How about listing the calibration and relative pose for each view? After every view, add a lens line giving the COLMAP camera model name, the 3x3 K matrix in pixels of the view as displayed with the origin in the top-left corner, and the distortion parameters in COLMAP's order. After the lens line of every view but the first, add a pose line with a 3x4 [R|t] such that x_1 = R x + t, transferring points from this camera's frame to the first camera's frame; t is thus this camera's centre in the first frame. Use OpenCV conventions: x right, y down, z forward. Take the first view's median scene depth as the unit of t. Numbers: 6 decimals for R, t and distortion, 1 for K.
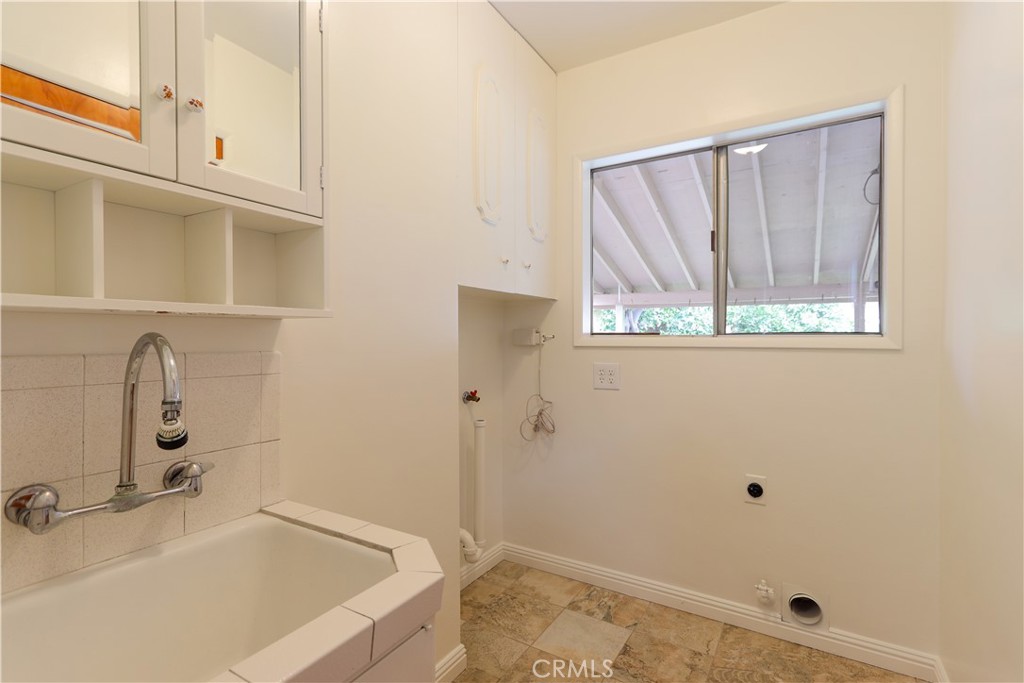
lens RADIAL K [[477.5, 0, 511.8], [0, 477.5, 338.7], [0, 0, 1]] dist [-0.005336, 0.000469]
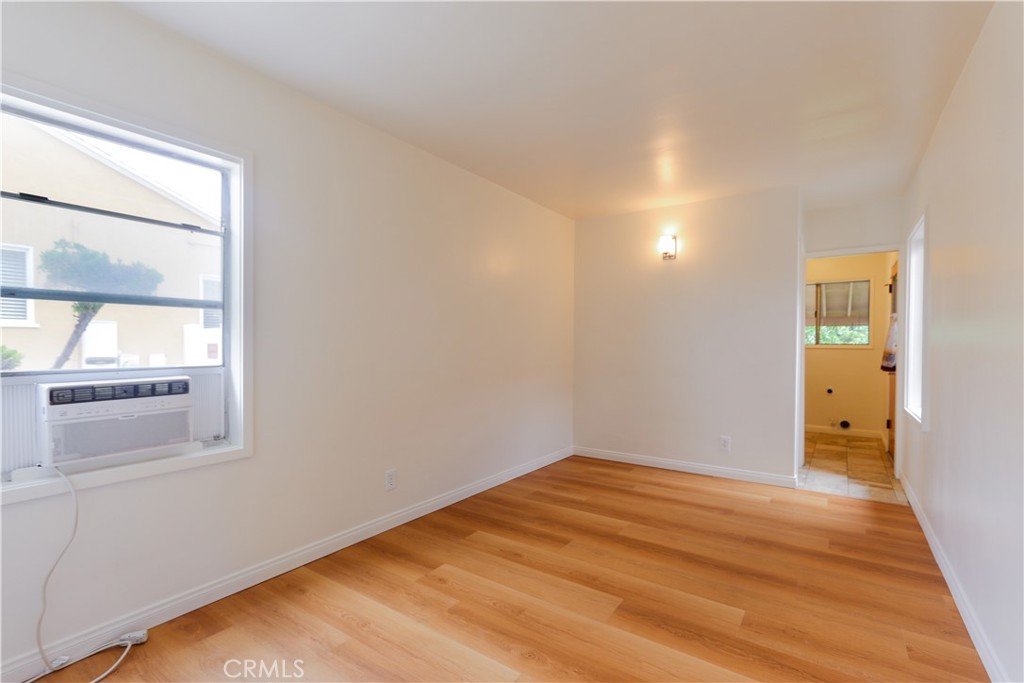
lens RADIAL K [[477.5, 0, 512.8], [0, 477.5, 346.6], [0, 0, 1]] dist [-0.005336, 0.000469]
pose [[0.998926, 0.005449, -0.046017, -1.438445], [-0.005231, 0.999975, 0.004859, 0.002965], [0.046042, -0.004613, 0.998929, -2.251539]]
